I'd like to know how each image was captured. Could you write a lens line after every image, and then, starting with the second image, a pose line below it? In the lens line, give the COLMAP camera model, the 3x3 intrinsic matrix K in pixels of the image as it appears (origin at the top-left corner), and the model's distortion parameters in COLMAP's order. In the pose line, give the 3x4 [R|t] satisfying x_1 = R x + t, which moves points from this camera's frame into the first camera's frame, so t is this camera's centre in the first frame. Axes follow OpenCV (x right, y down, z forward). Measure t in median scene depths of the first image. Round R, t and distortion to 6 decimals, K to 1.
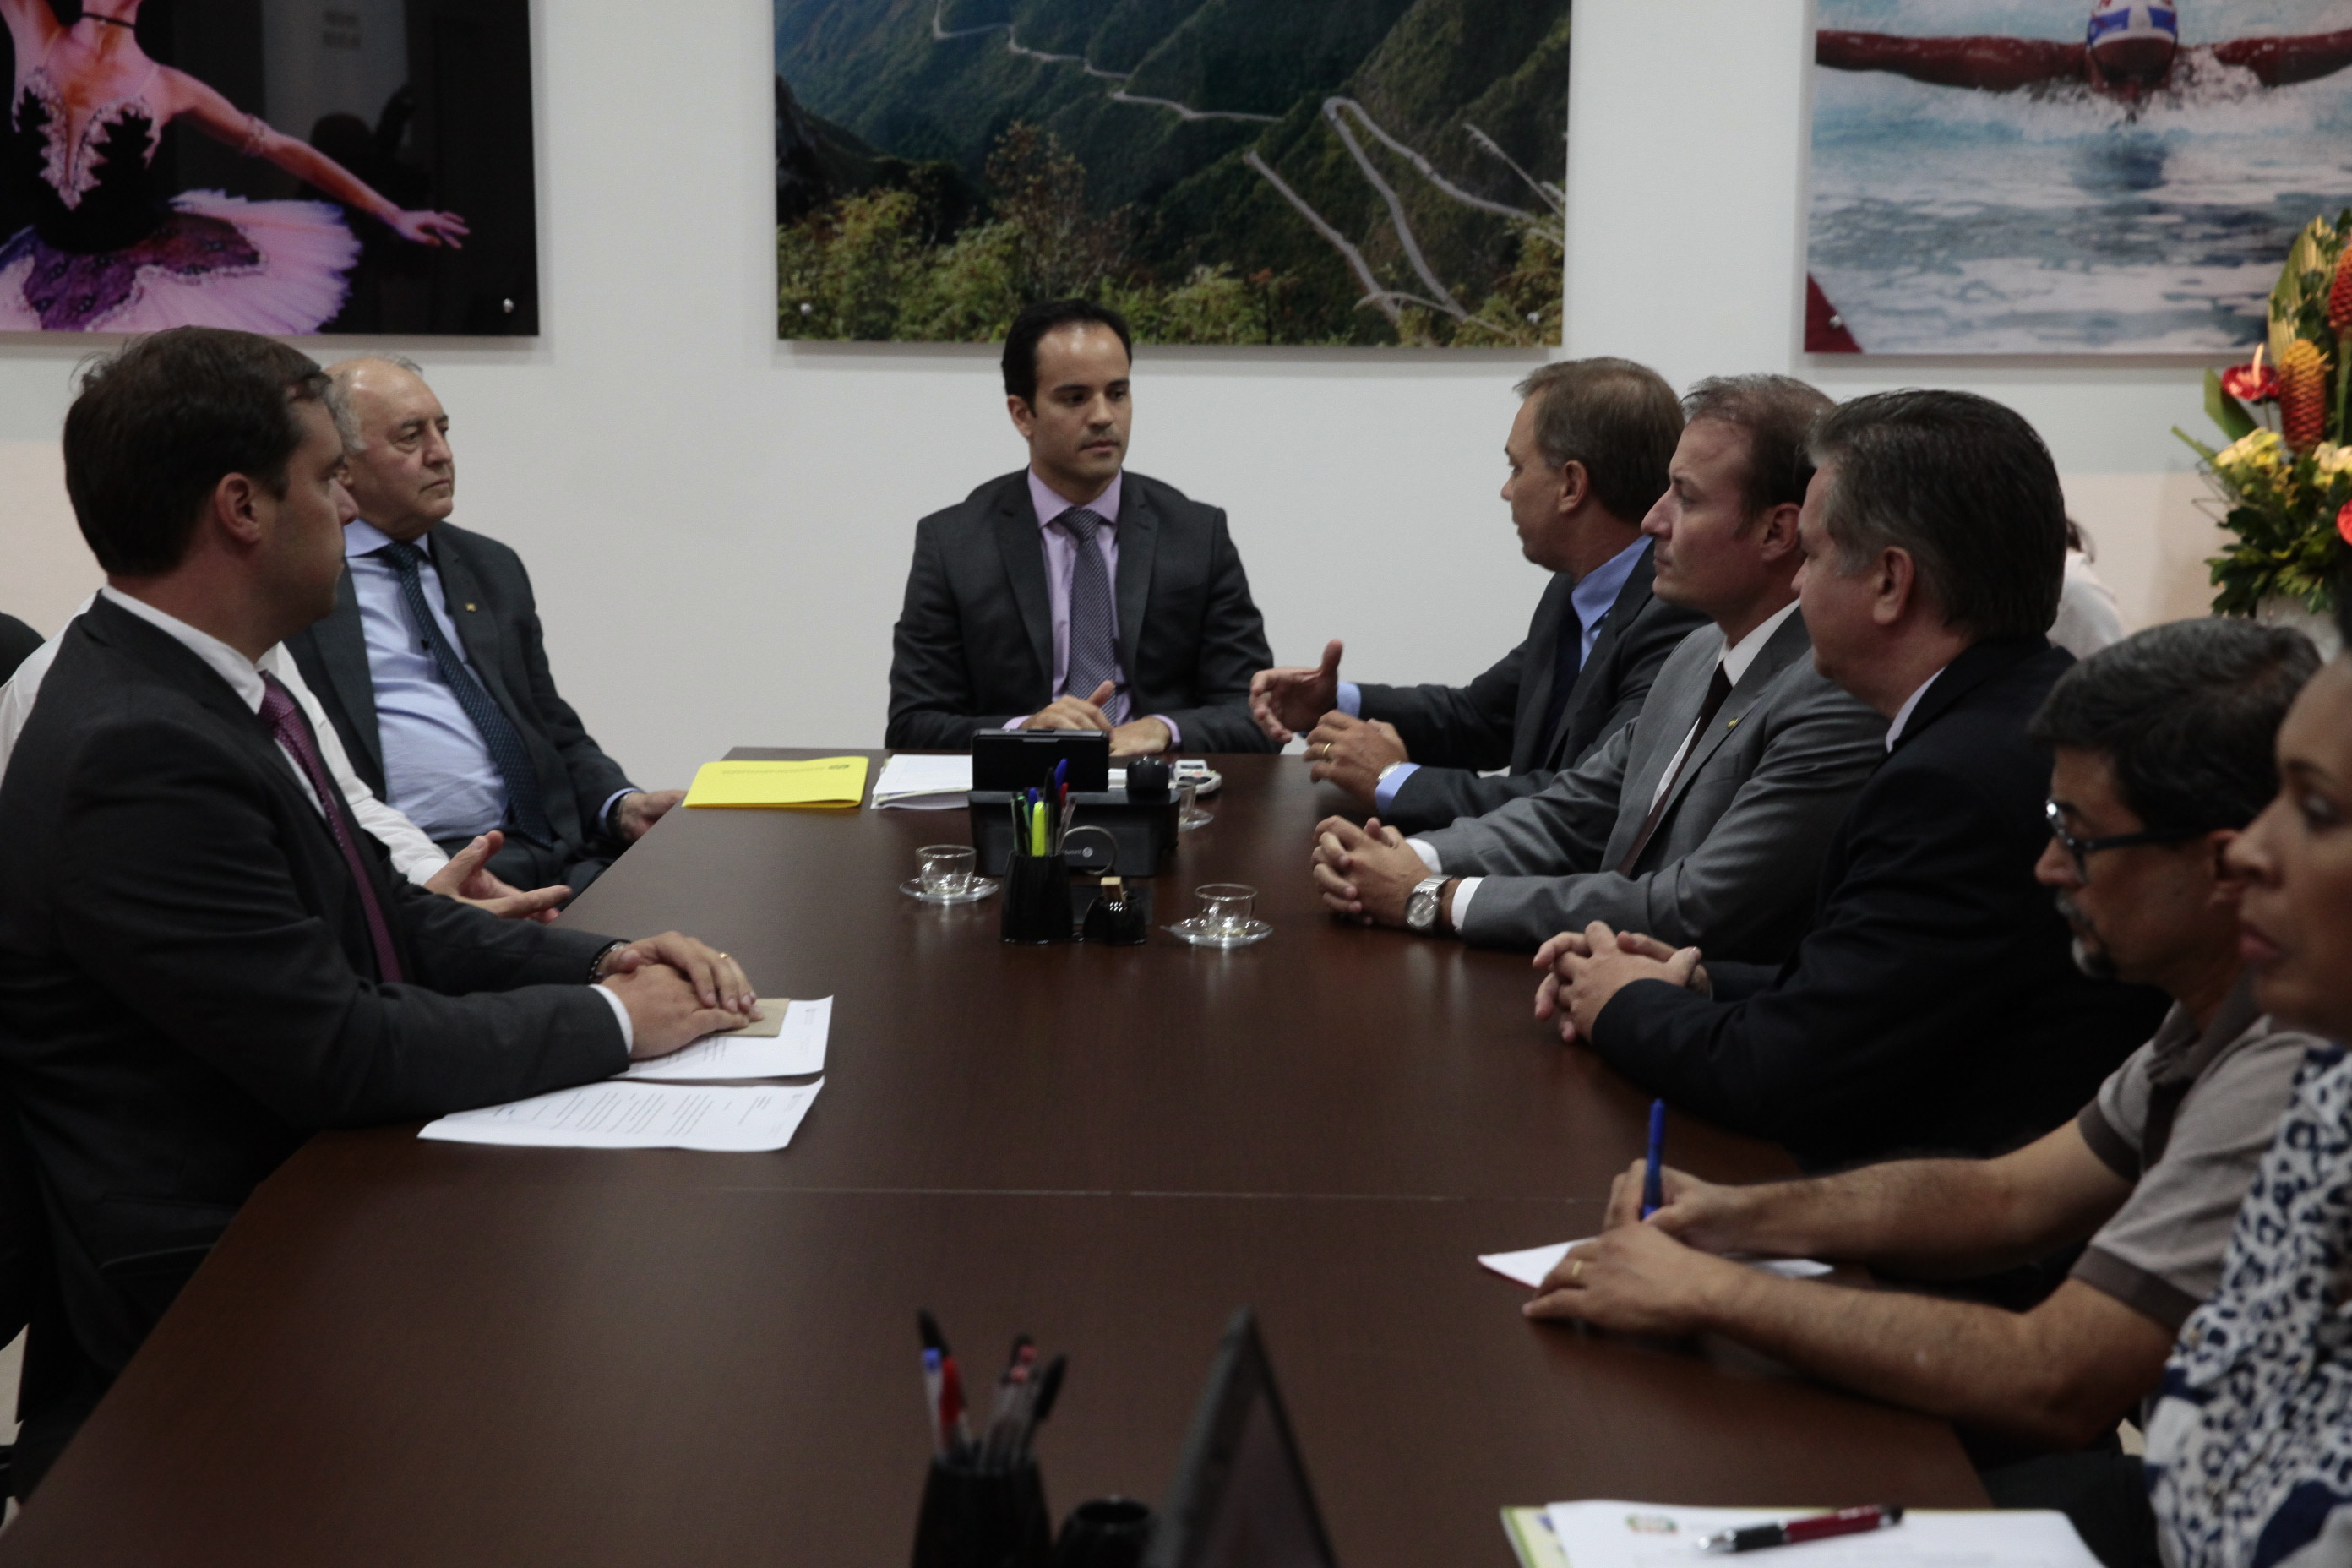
lens RADIAL K [[3795.3, 0, 1114.0], [0, 3795.3, 859.4], [0, 0, 1]] dist [0.123188, 0.000000]
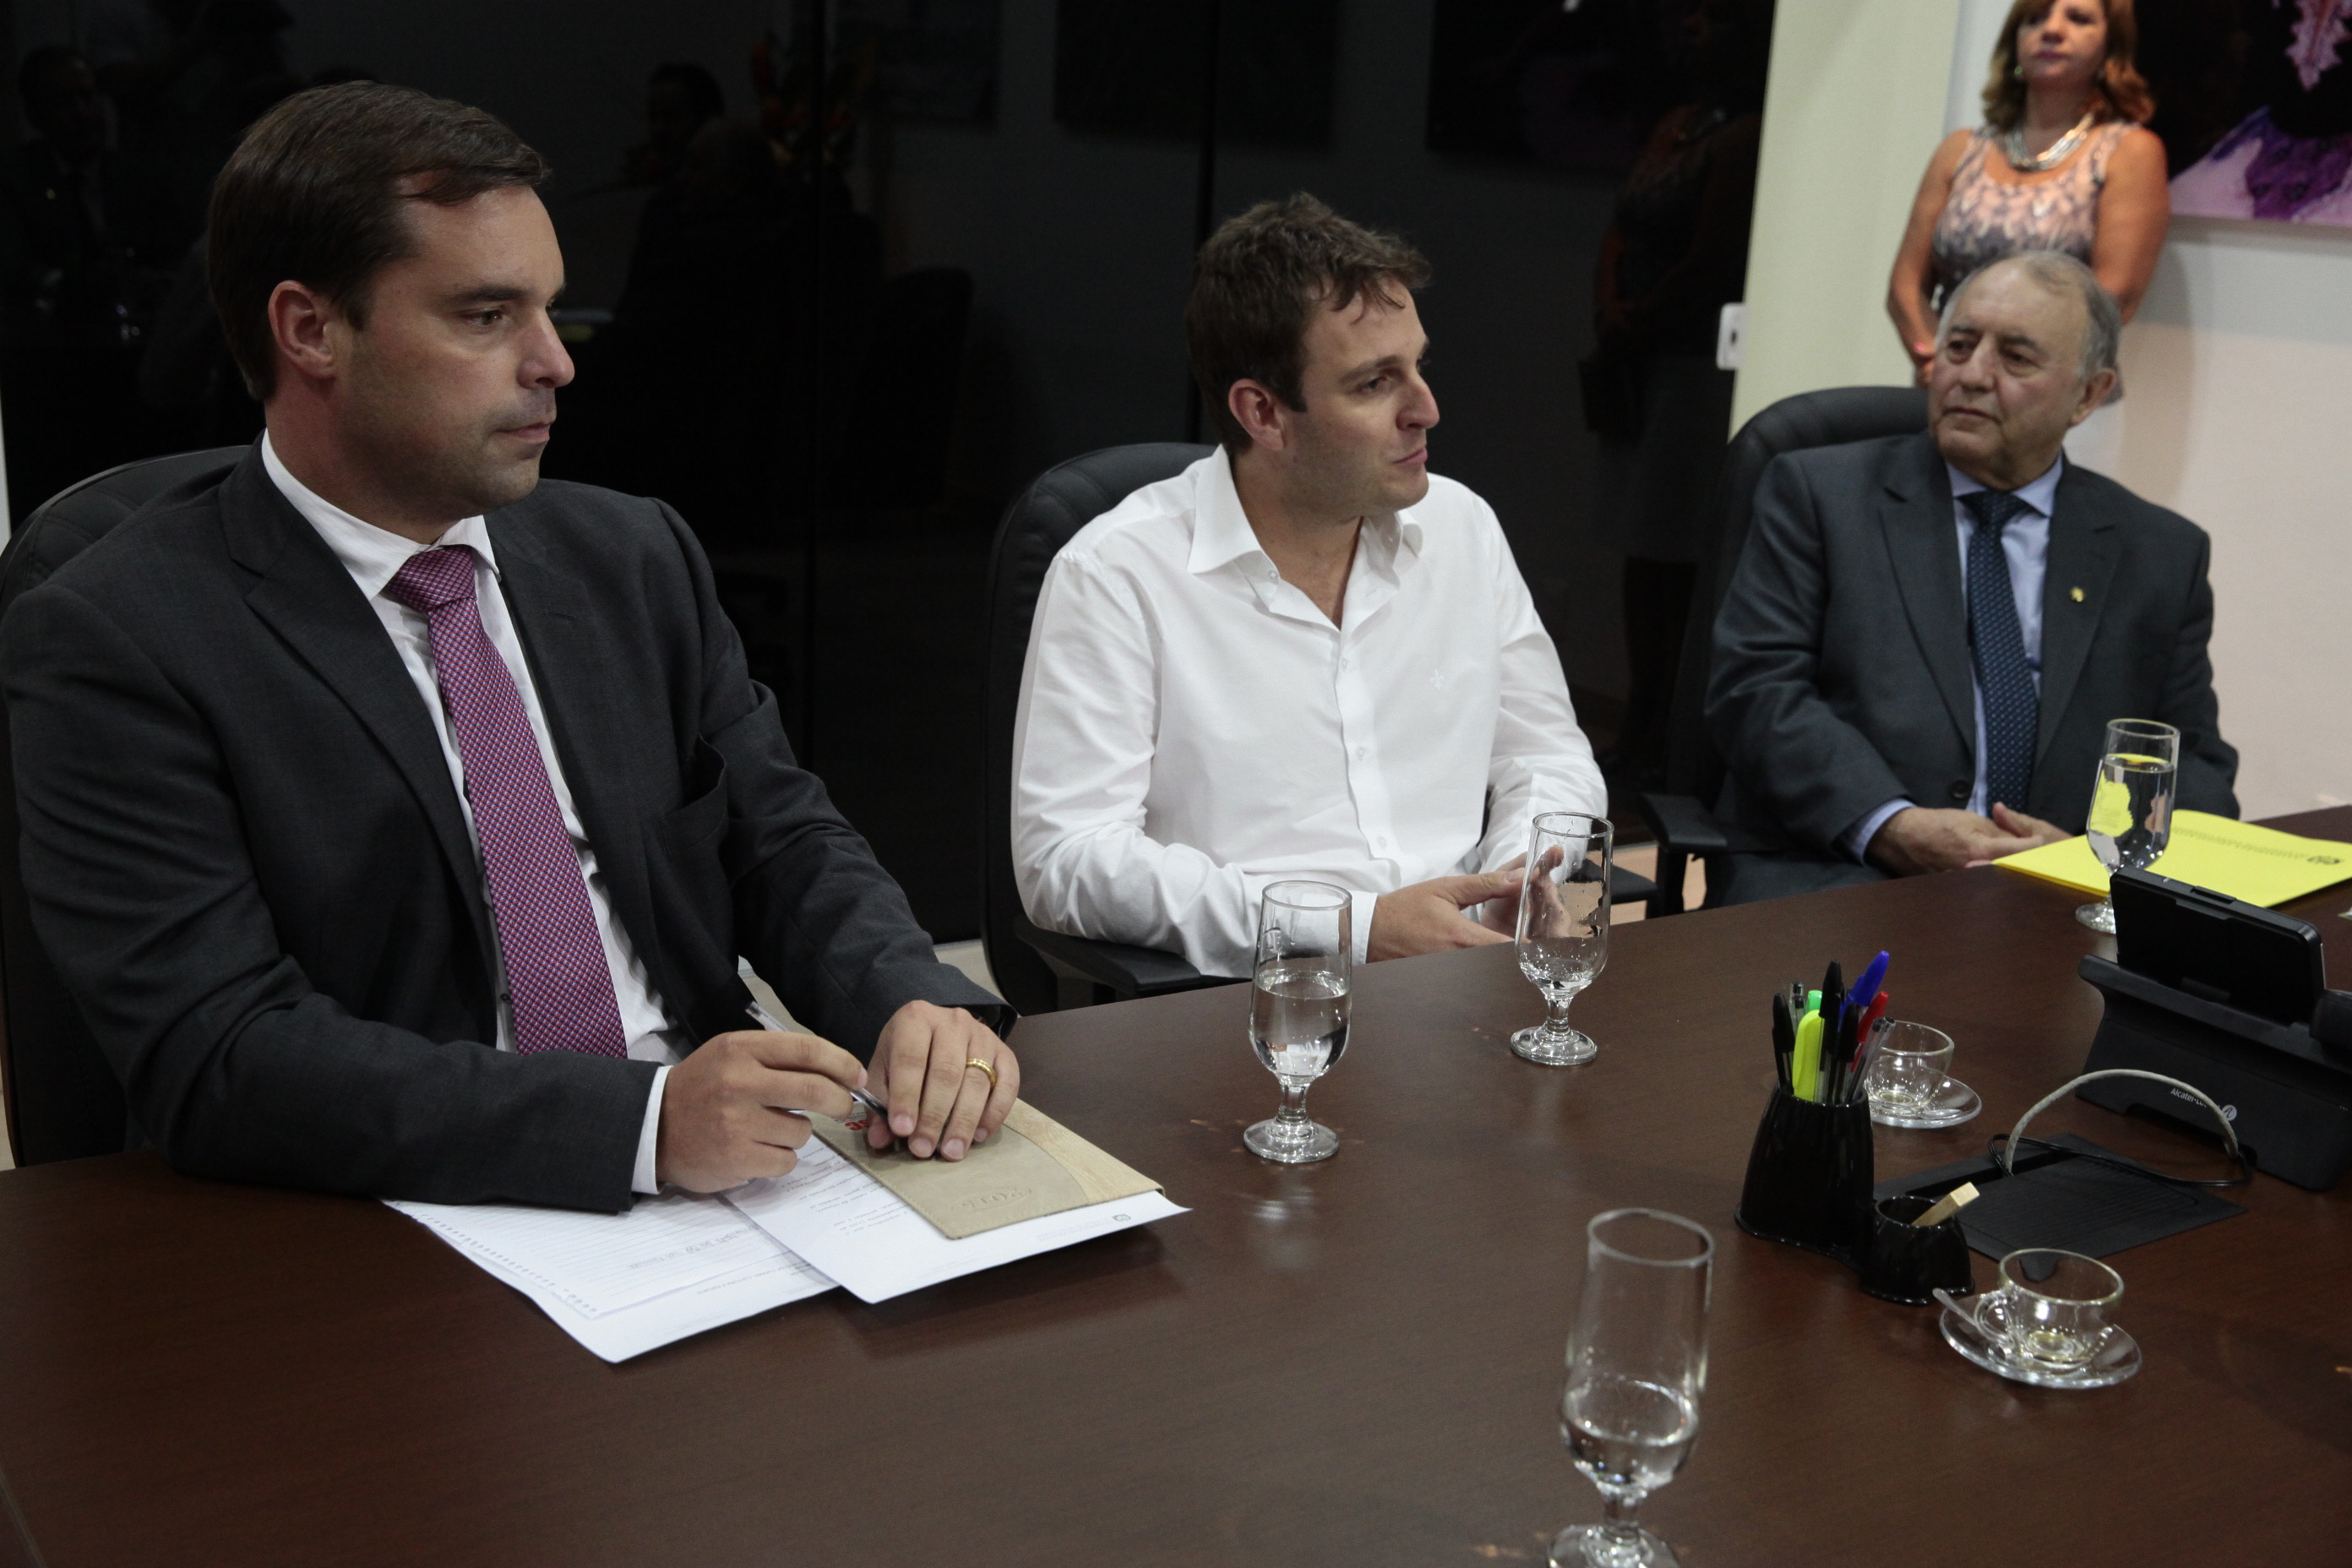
lens RADIAL K [[2587.6, 0, 1183.6], [0, 2587.6, 797.3], [0, 0, 1]] dist [0.045332, 0.000000]
pose [[0.521077, 0.249611, -0.816194, 0.152160], [-0.187999, 0.966360, 0.175512, -0.062407], [0.832547, 0.061989, 0.550475, 0.428258]]
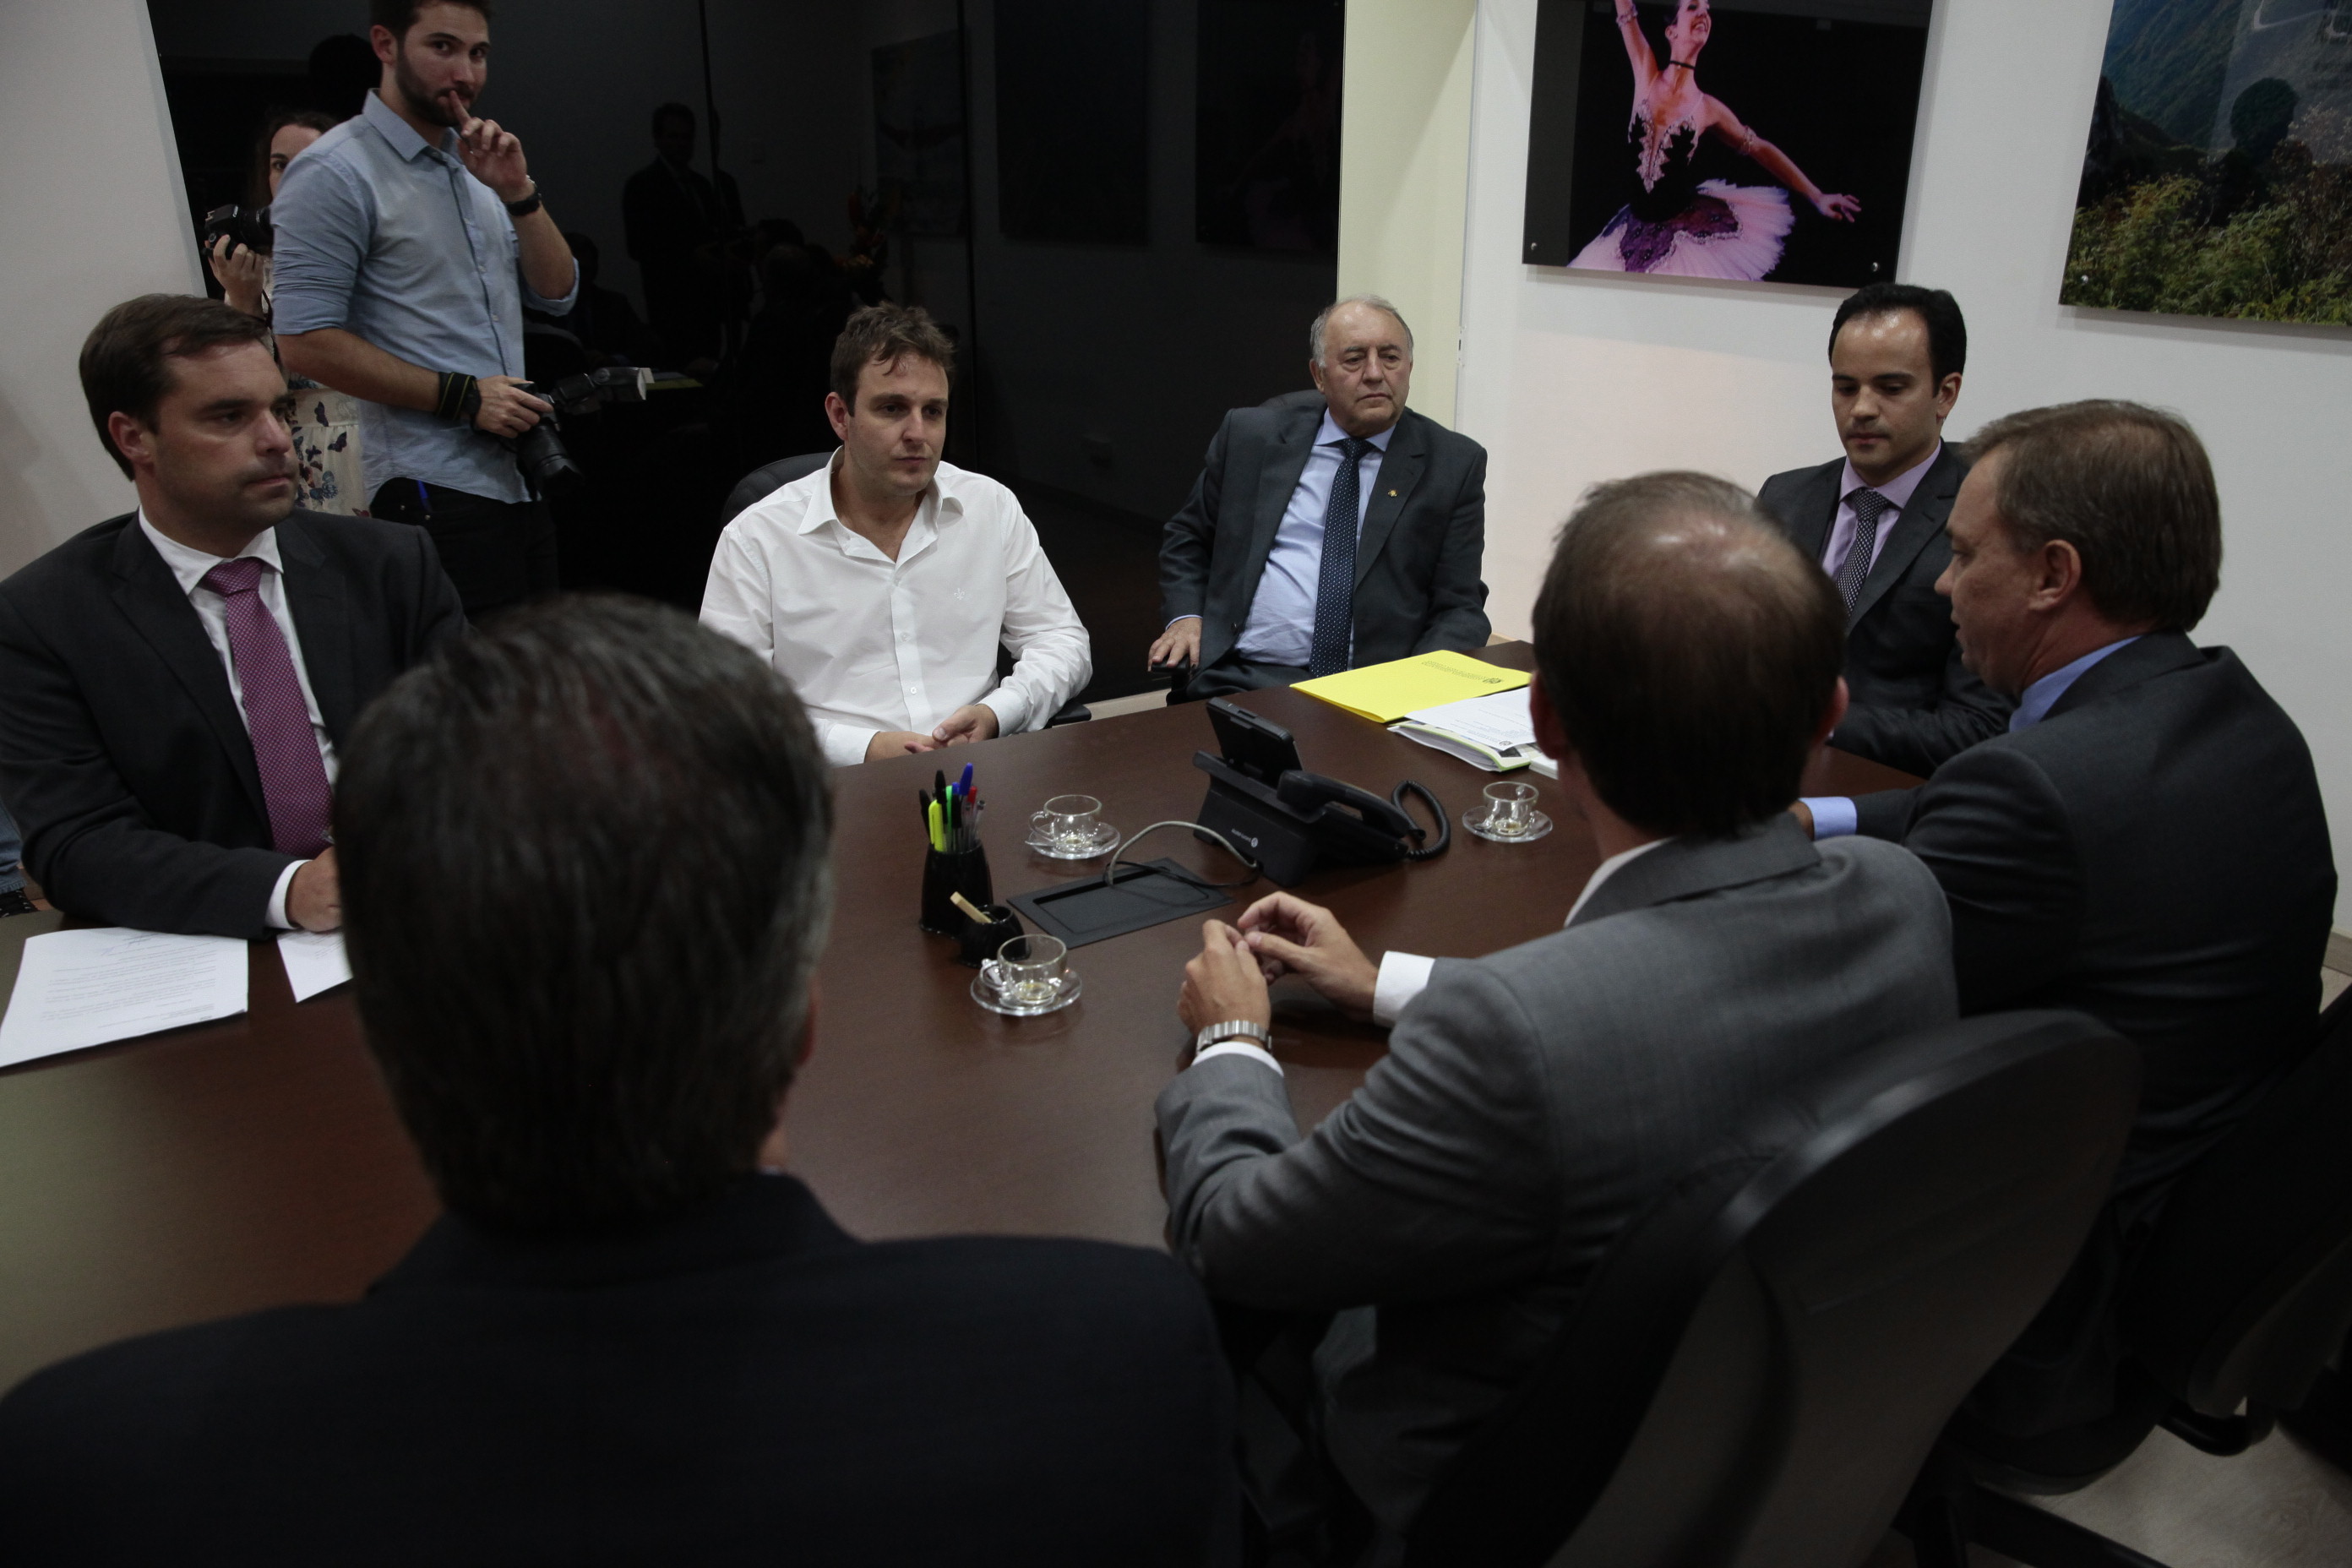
lens RADIAL K [[1539.5, 0, 1235.4], [0, 1539.5, 782.7], [0, 0, 1]] dist [-0.068867, 0.047171]
pose [[0.534780, 0.305230, -0.787937, 0.201030], [-0.142020, 0.951682, 0.272271, -0.084992], [0.832971, -0.033702, 0.552289, 0.508411]]
